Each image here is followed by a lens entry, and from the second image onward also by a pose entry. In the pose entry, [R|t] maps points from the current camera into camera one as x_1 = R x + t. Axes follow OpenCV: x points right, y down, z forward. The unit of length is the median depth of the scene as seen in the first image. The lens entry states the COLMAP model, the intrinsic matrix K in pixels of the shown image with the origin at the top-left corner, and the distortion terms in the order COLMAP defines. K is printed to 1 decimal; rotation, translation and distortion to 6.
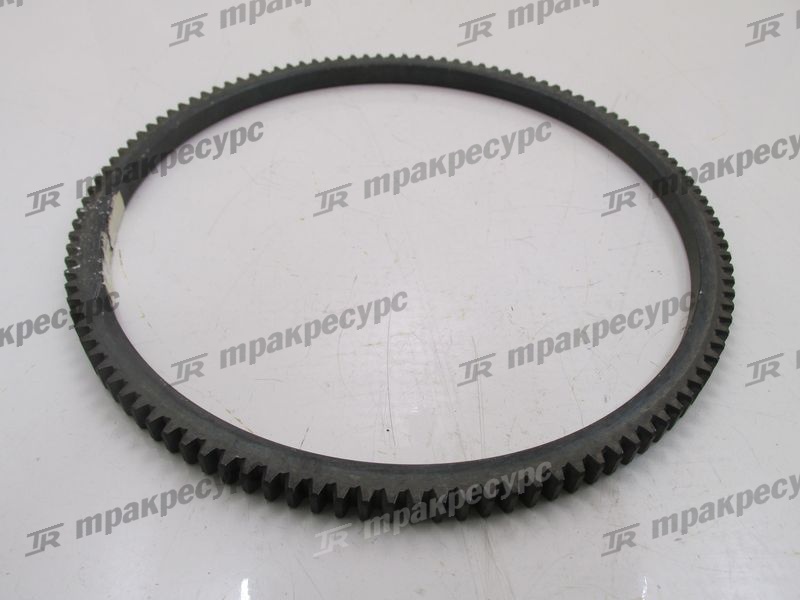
lens RADIAL K [[642.3, 0, 400.0], [0, 642.3, 300.0], [0, 0, 1]] dist [0.004305, 0.000923]
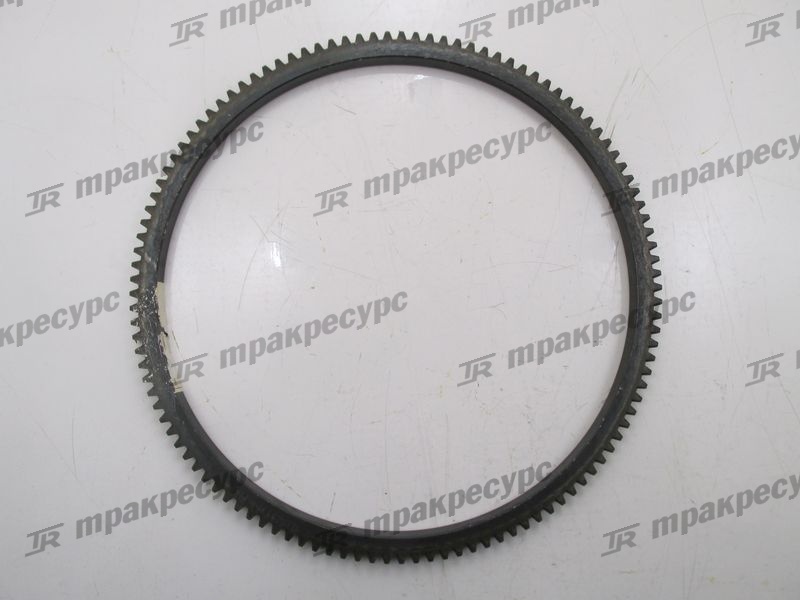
lens RADIAL K [[642.3, 0, 400.0], [0, 642.3, 300.0], [0, 0, 1]] dist [0.004305, 0.000923]
pose [[0.999337, 0.001702, -0.036360, 0.054097], [0.021815, 0.771631, 0.635696, -0.876165], [0.029138, -0.636068, 0.771083, 0.069504]]
